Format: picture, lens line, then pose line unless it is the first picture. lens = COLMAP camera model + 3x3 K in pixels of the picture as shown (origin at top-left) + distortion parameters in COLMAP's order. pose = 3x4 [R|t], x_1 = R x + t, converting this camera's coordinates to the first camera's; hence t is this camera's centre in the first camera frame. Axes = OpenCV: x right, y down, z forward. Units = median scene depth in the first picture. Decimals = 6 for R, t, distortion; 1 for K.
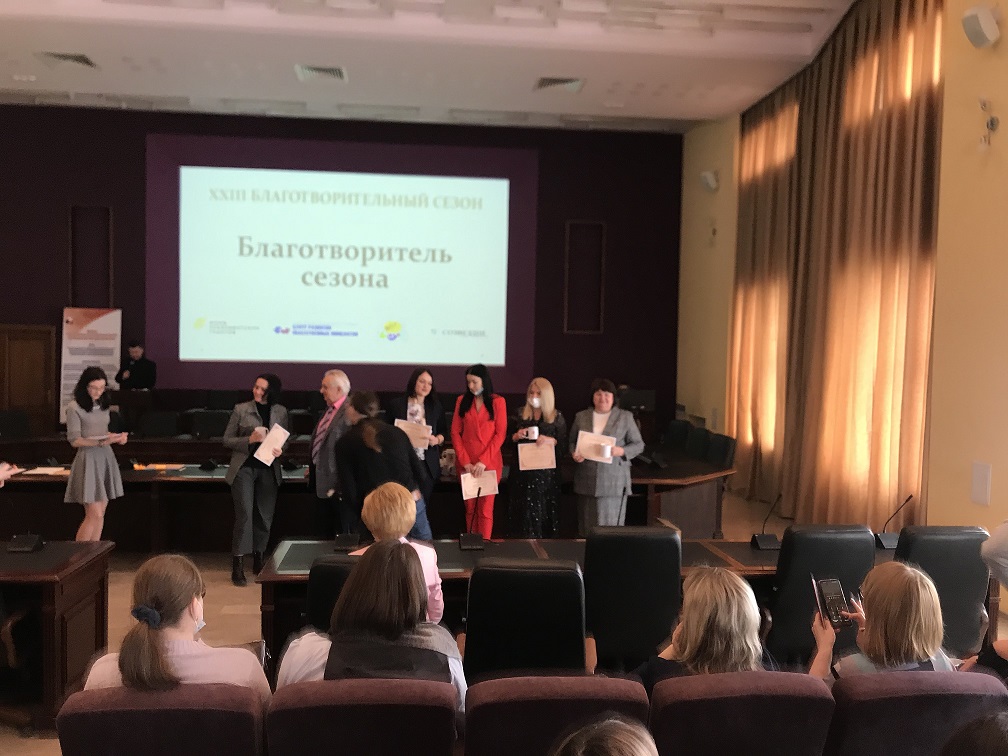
lens RADIAL K [[822.2, 0, 504.2], [0, 822.2, 373.7], [0, 0, 1]] dist [0.002391, -0.005615]
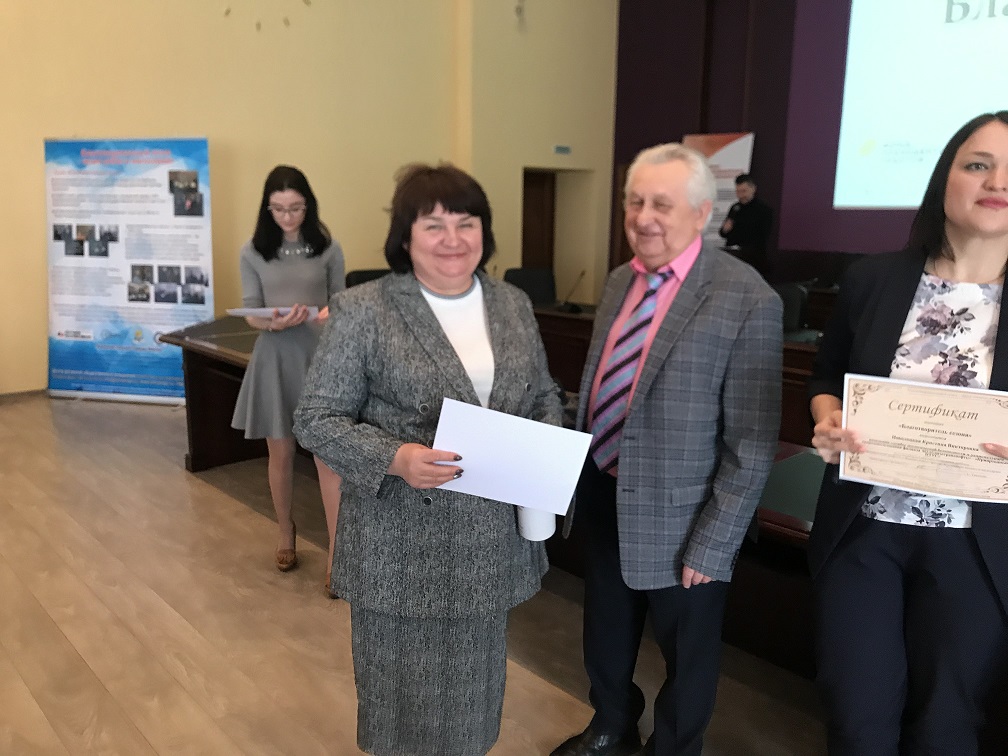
lens RADIAL K [[822.2, 0, 503.5], [0, 822.2, 375.5], [0, 0, 1]] dist [0.002391, -0.005615]
pose [[0.590914, 0.150673, -0.792539, -0.006807], [-0.027960, 0.985639, 0.166537, 0.015123], [0.806250, -0.076250, 0.586641, 0.412255]]
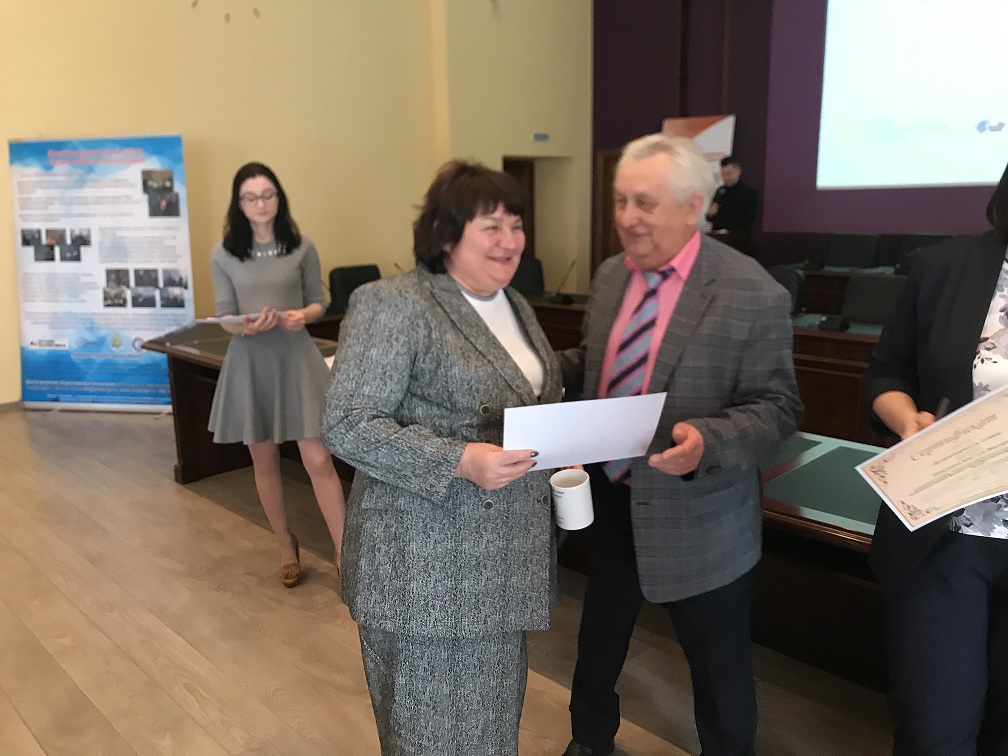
lens RADIAL K [[822.2, 0, 502.3], [0, 822.2, 373.8], [0, 0, 1]] dist [0.002391, -0.005615]
pose [[0.620382, 0.137723, -0.772113, -0.023619], [0.001667, 0.984228, 0.176898, 0.013952], [0.784298, -0.111031, 0.610368, 0.409775]]
